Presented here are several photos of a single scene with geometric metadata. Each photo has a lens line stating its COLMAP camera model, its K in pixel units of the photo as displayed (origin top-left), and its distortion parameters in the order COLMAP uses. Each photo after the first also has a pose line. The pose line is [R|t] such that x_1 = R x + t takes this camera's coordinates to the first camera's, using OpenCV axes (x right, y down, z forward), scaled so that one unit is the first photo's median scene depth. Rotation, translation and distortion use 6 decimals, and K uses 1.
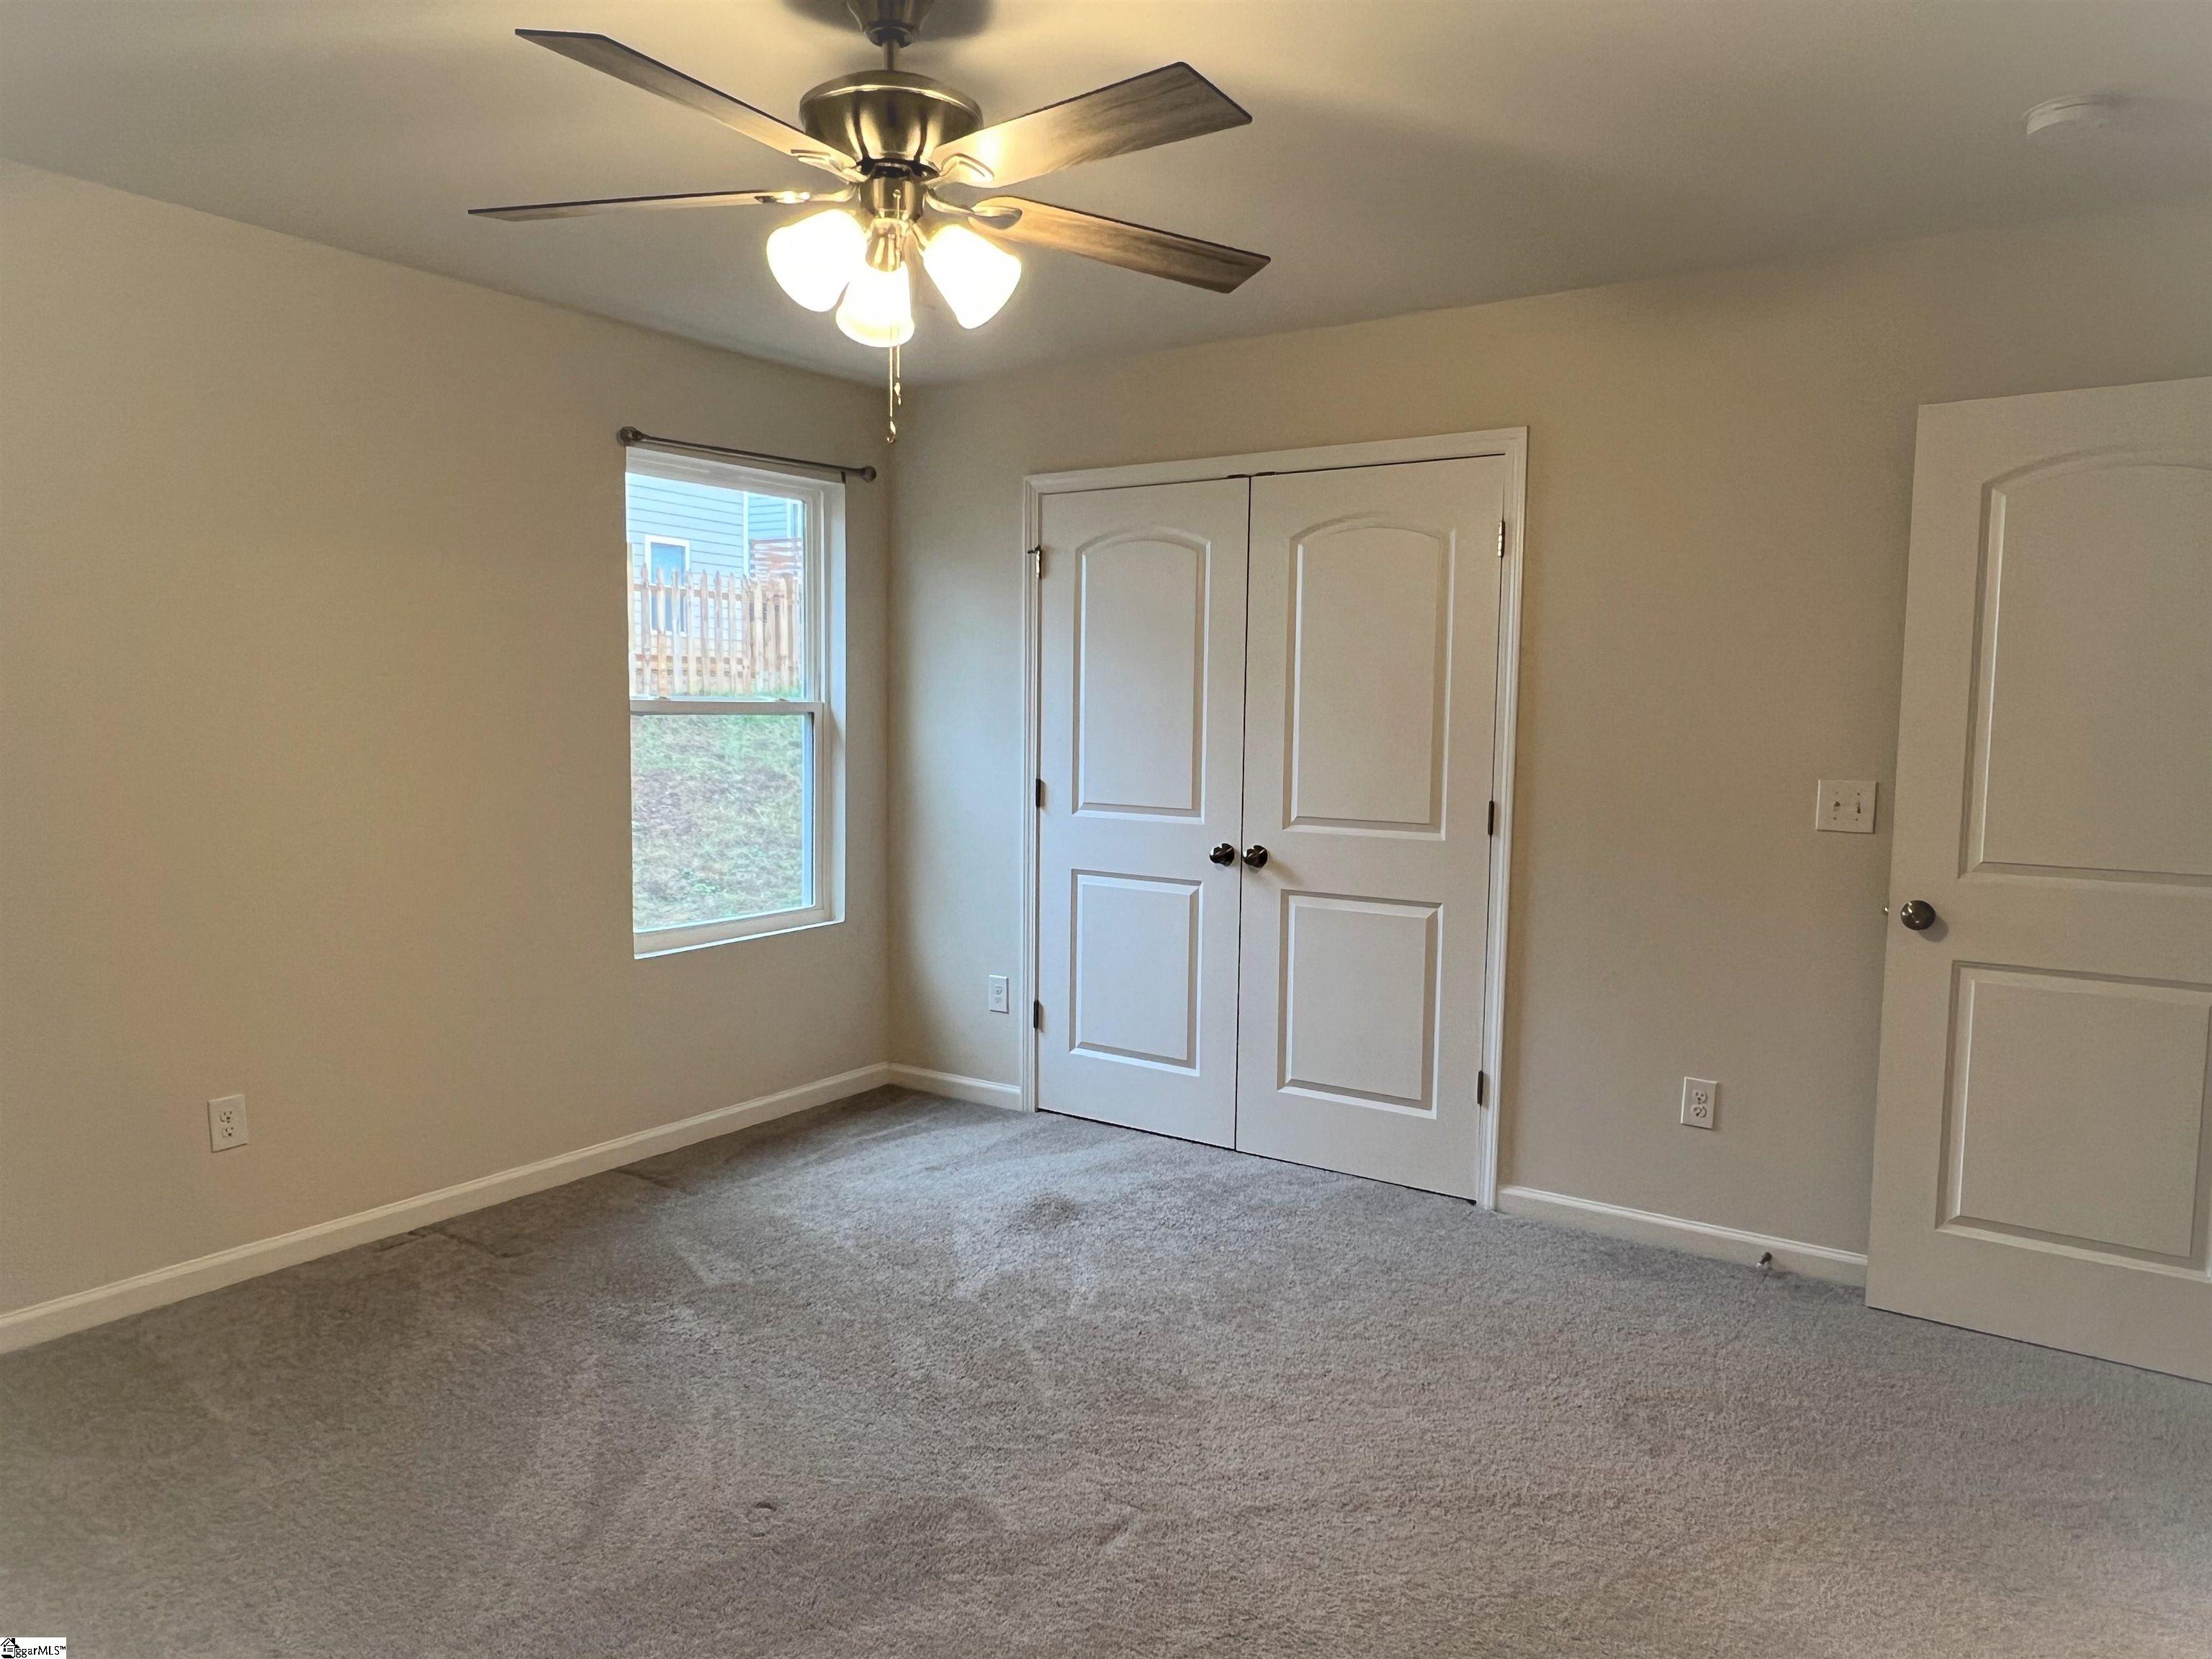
lens RADIAL K [[1429.4, 0, 1097.8], [0, 1429.4, 828.2], [0, 0, 1]] dist [-0.008310, -0.000946]
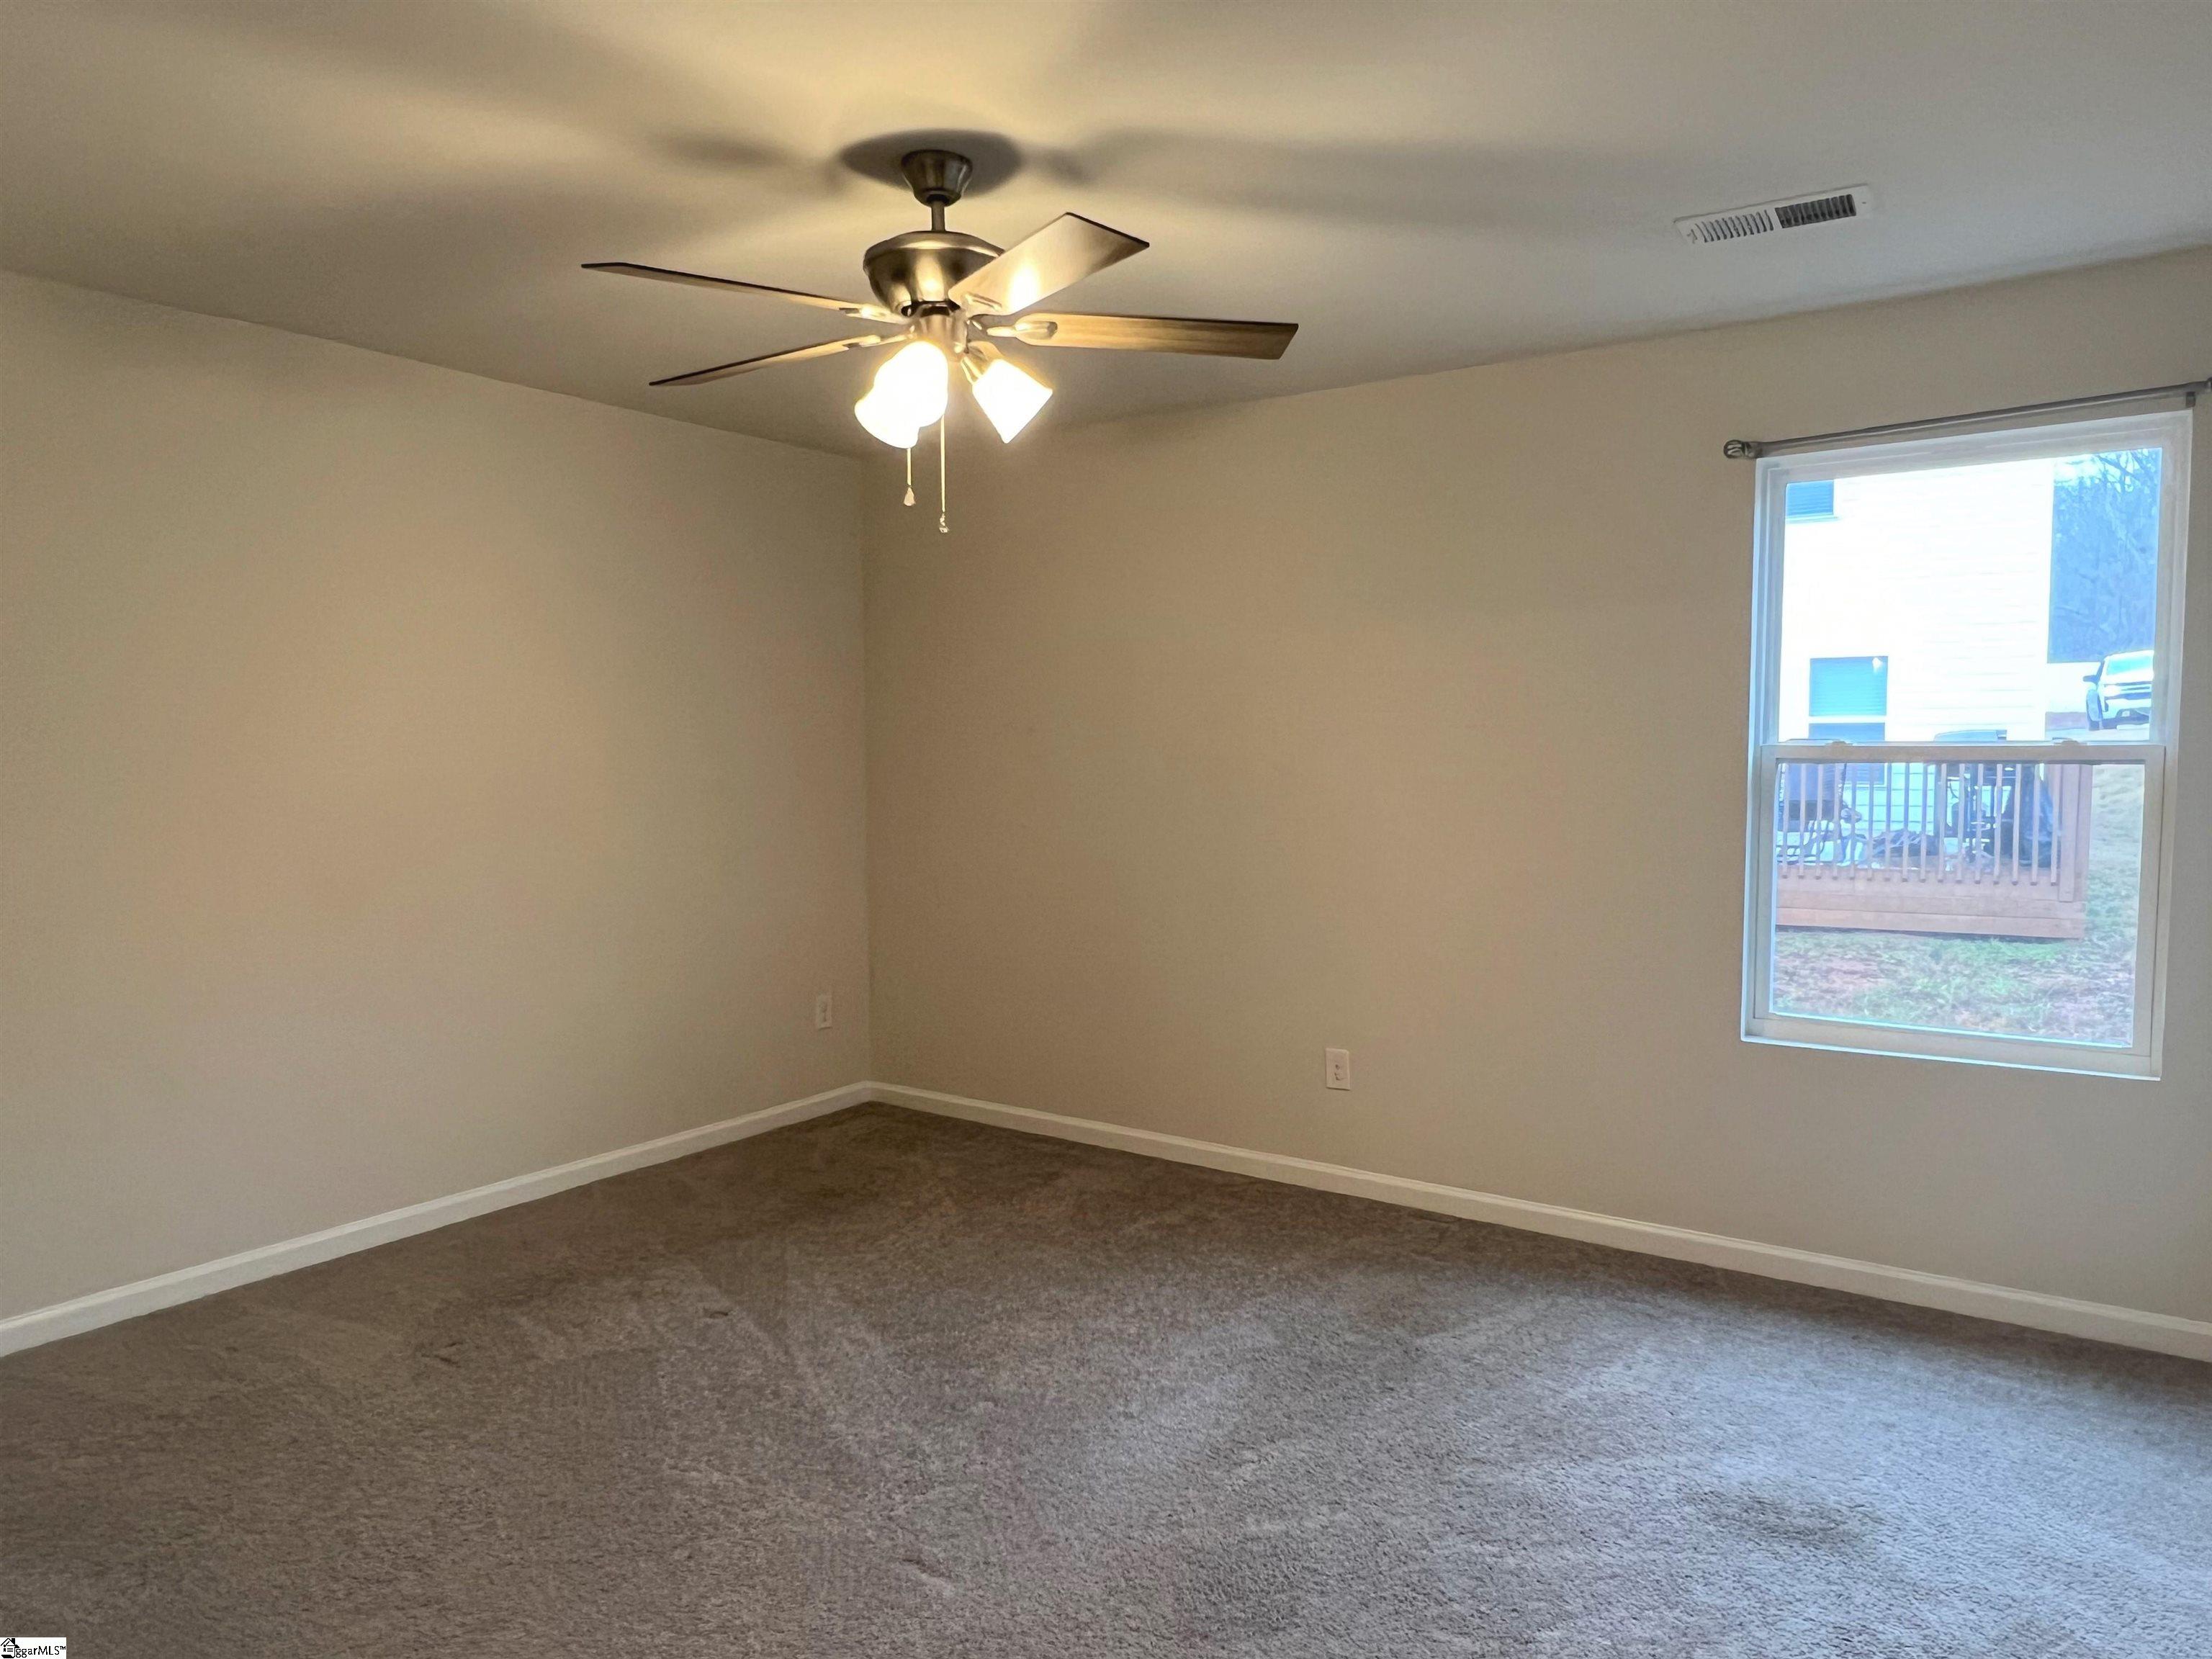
lens RADIAL K [[1429.4, 0, 1095.4], [0, 1429.4, 844.1], [0, 0, 1]] dist [-0.008310, -0.000946]
pose [[0.001973, 0.064425, -0.997921, 0.598305], [-0.083265, 0.994468, 0.064037, -0.057022], [0.996525, 0.082965, 0.007327, 0.651229]]
